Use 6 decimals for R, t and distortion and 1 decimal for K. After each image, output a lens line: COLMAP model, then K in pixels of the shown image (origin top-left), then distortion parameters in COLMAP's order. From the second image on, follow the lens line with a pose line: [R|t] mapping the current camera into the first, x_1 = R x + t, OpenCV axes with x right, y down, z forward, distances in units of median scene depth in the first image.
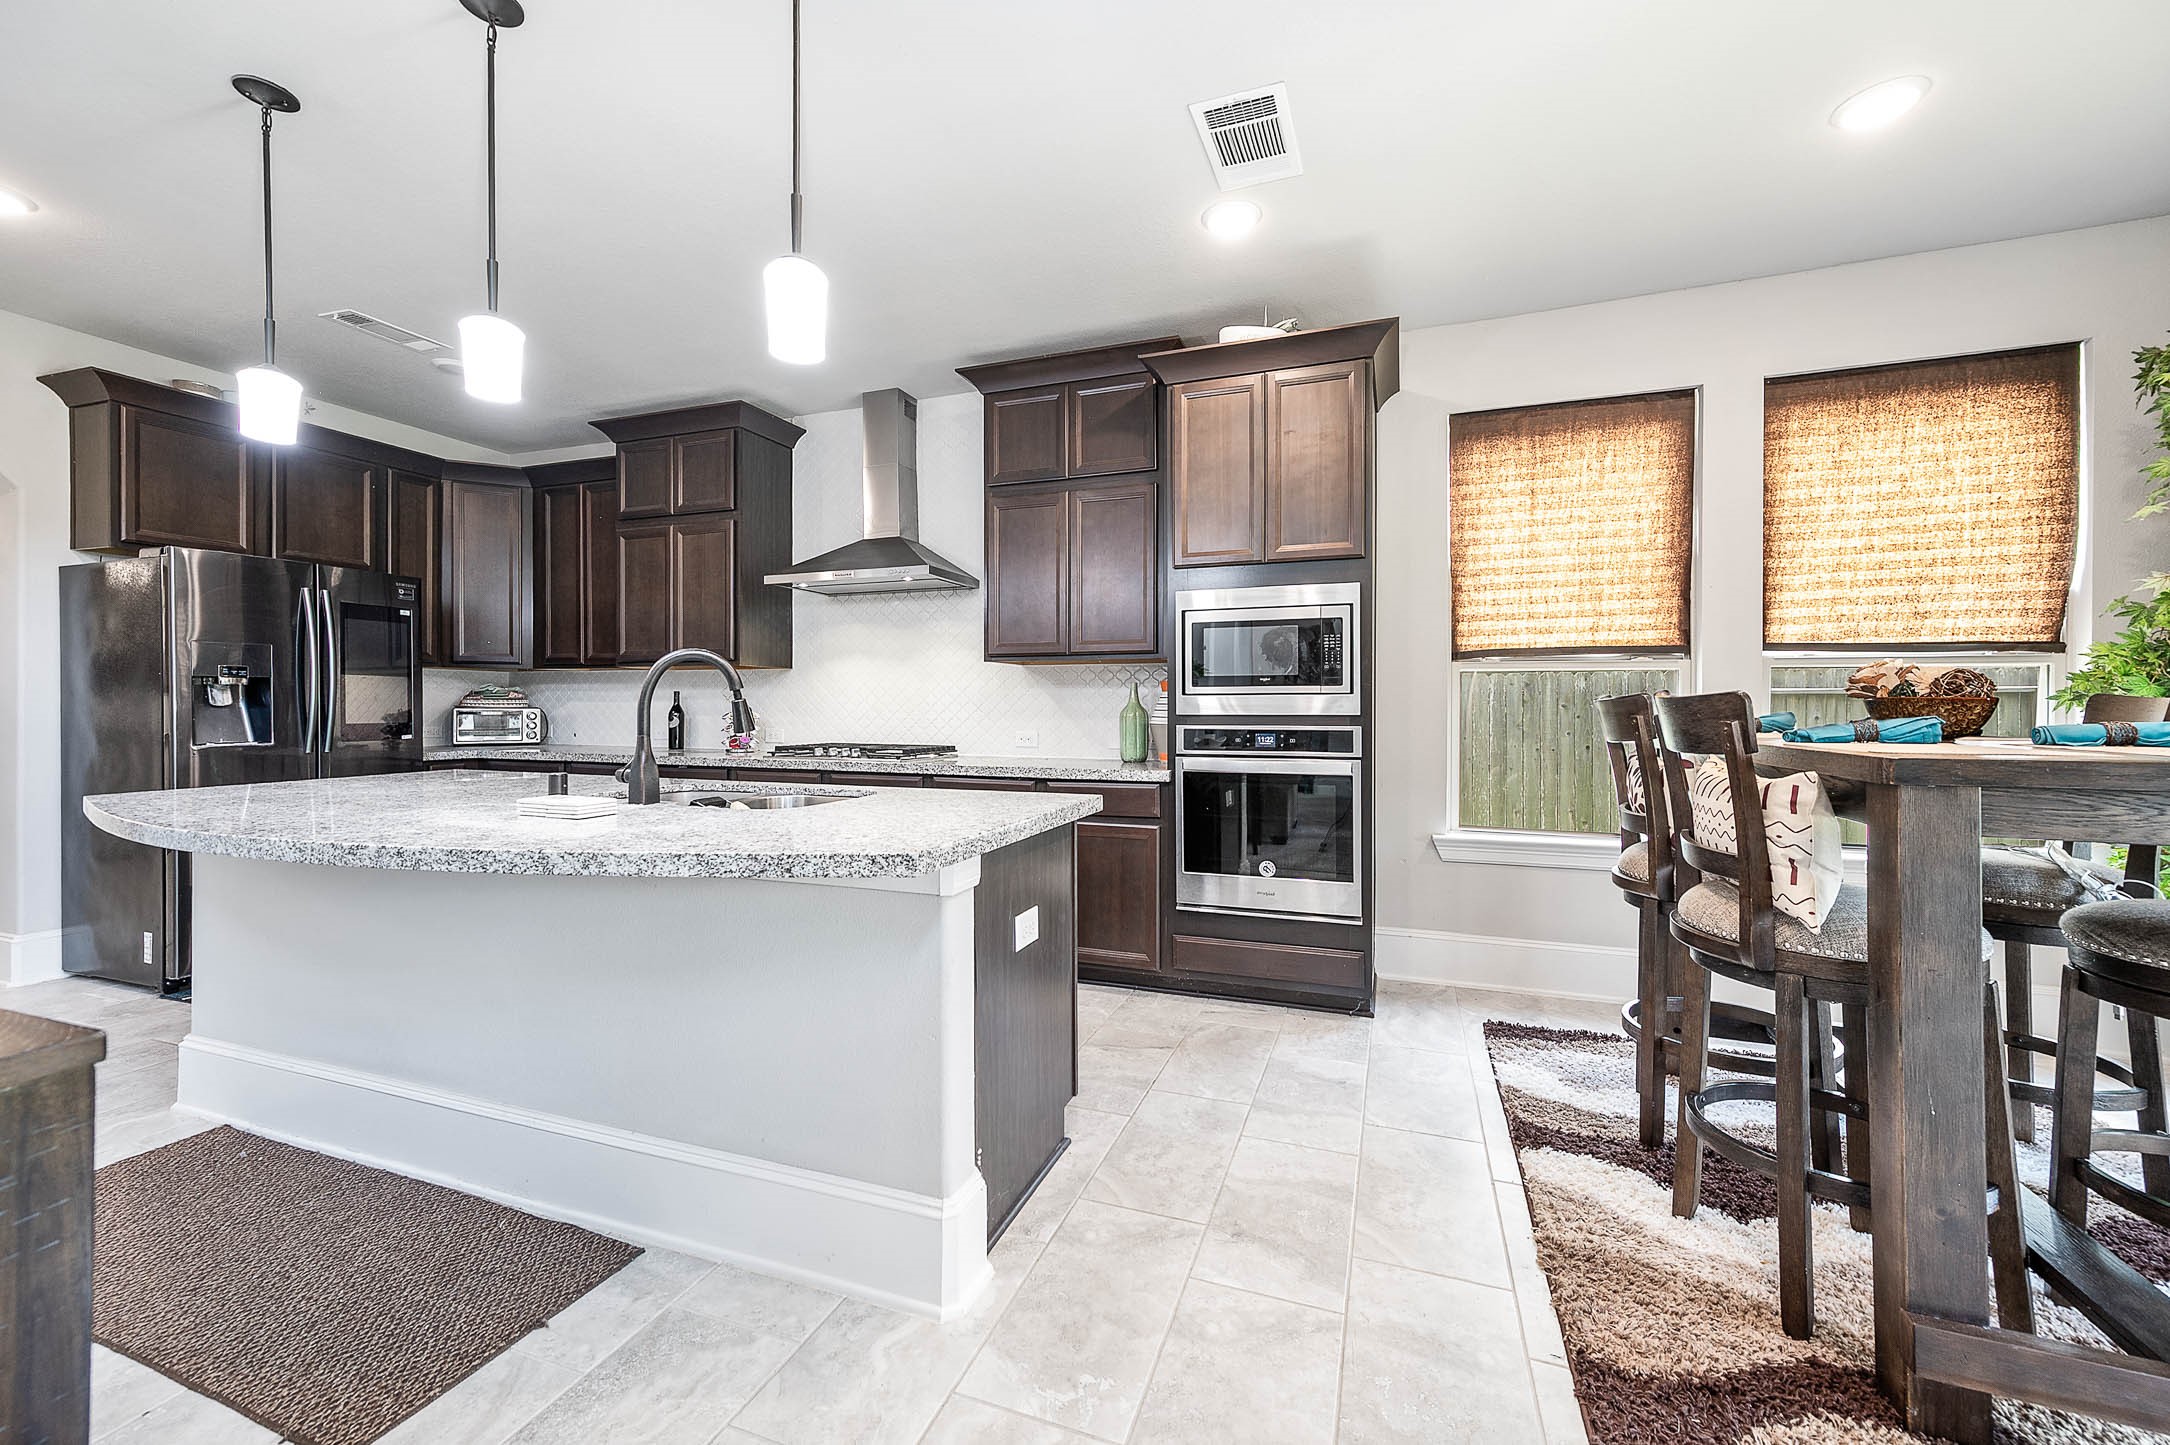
lens RADIAL K [[855.5, 0, 1085.0], [0, 855.5, 722.5], [0, 0, 1]] dist [0.020778, 0.000024]
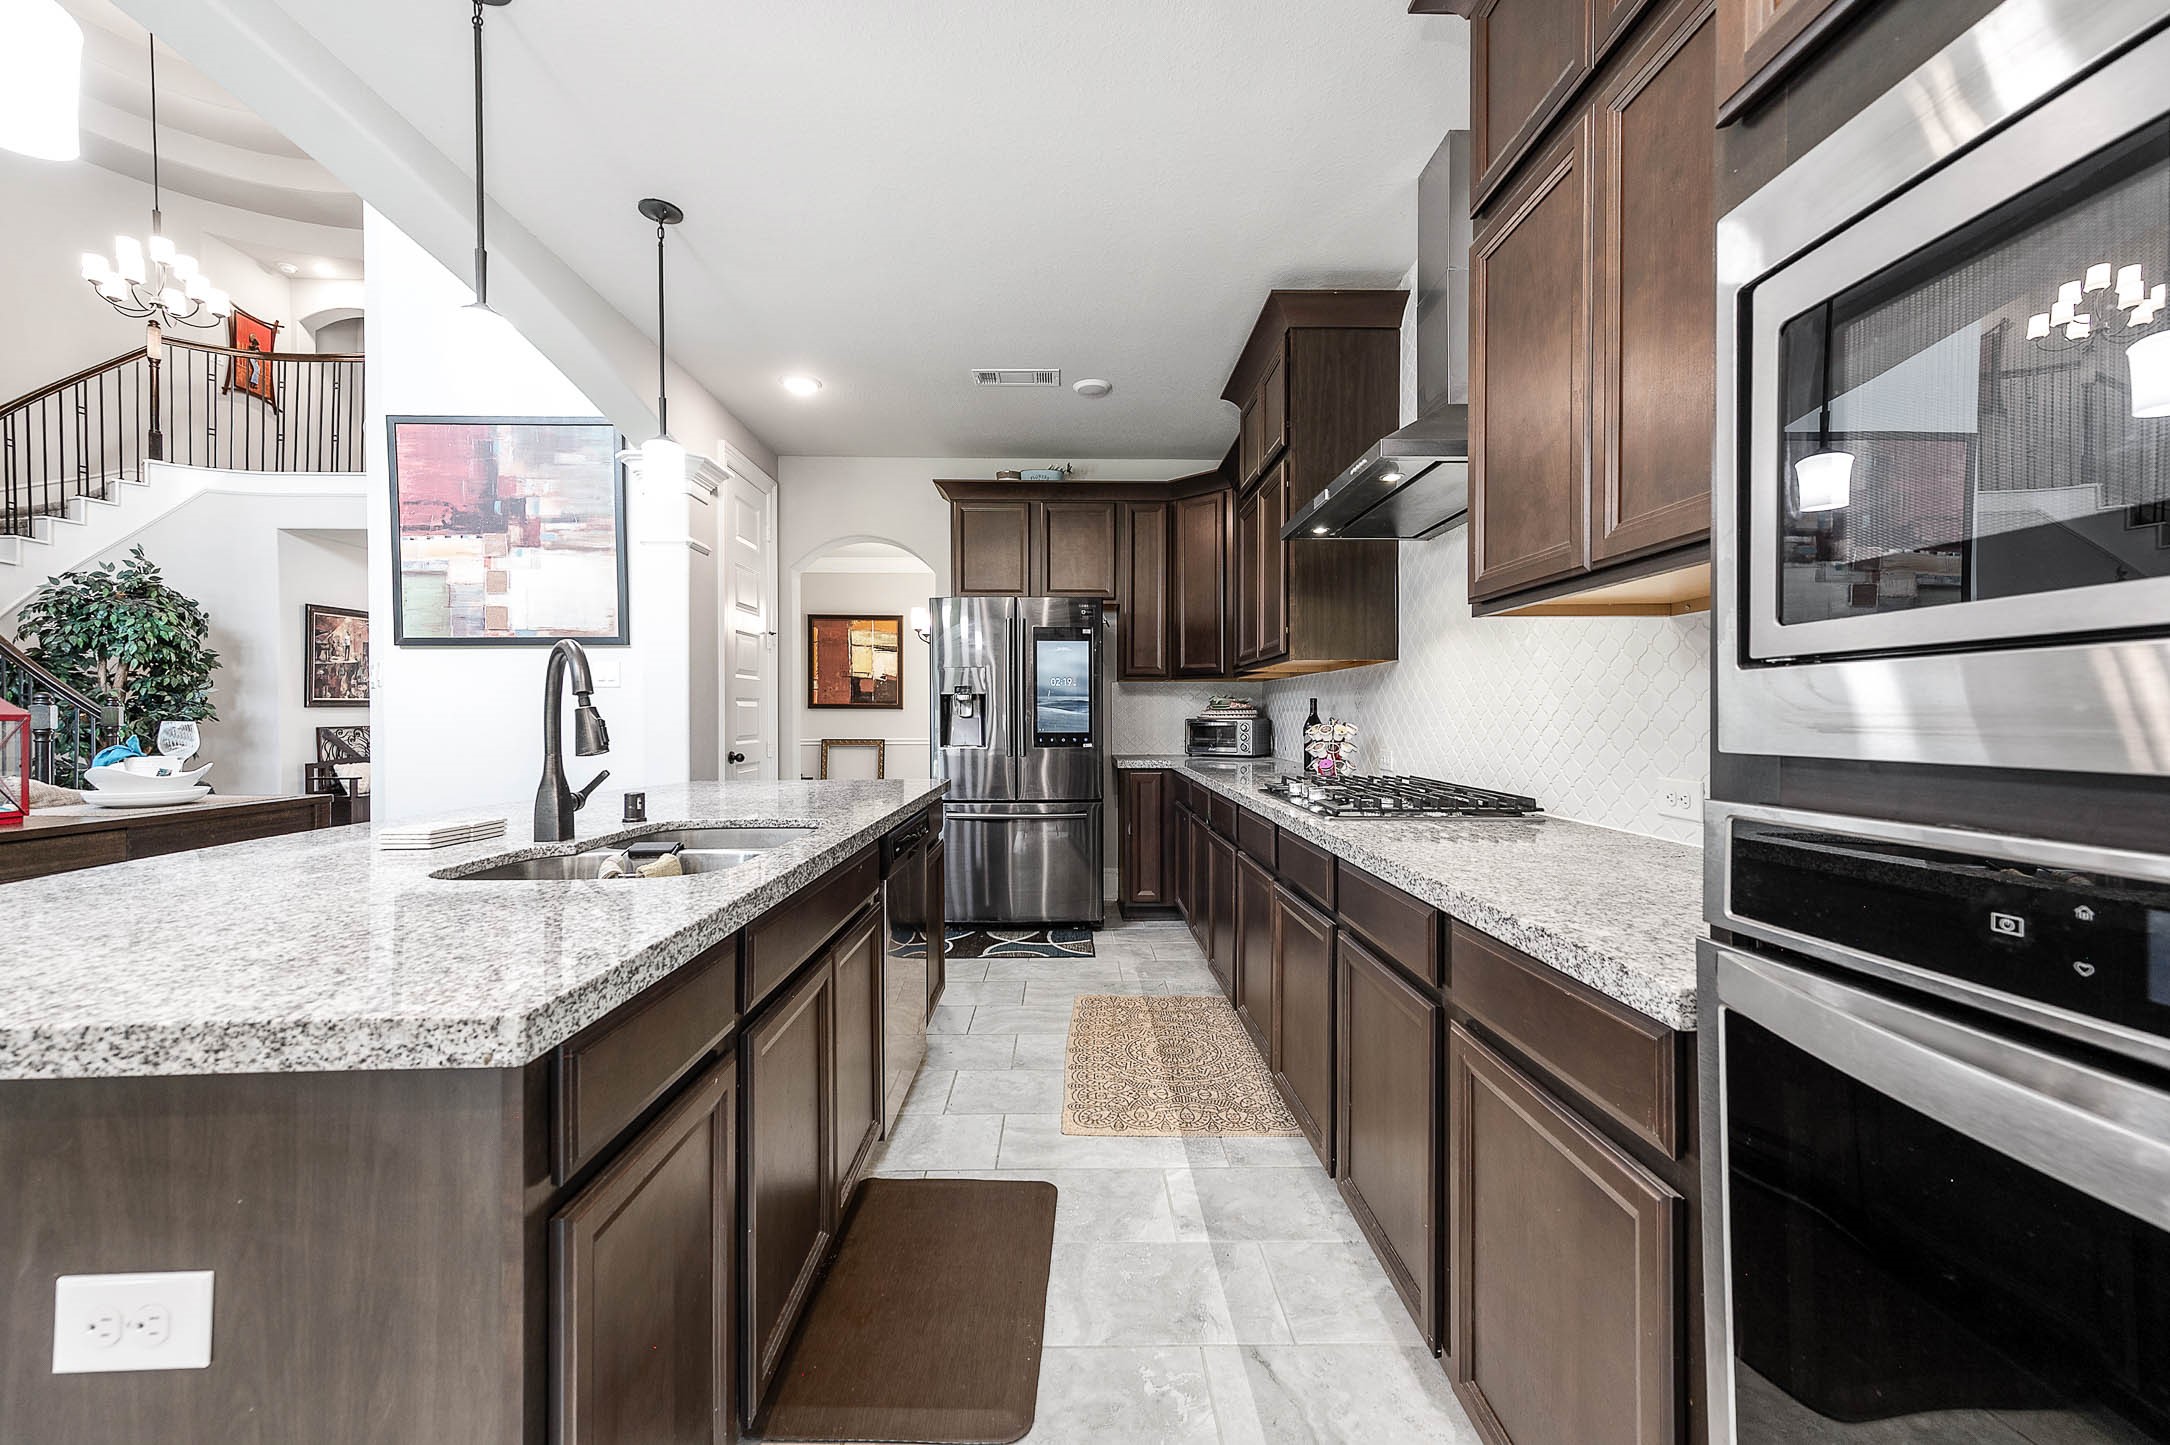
lens RADIAL K [[855.5, 0, 1085.0], [0, 855.5, 722.5], [0, 0, 1]] dist [0.020778, 0.000024]
pose [[0.362771, 0.004195, -0.931869, 0.251462], [-0.015420, 0.999880, -0.001502, -0.013220], [0.931751, 0.014915, 0.362792, 0.718869]]
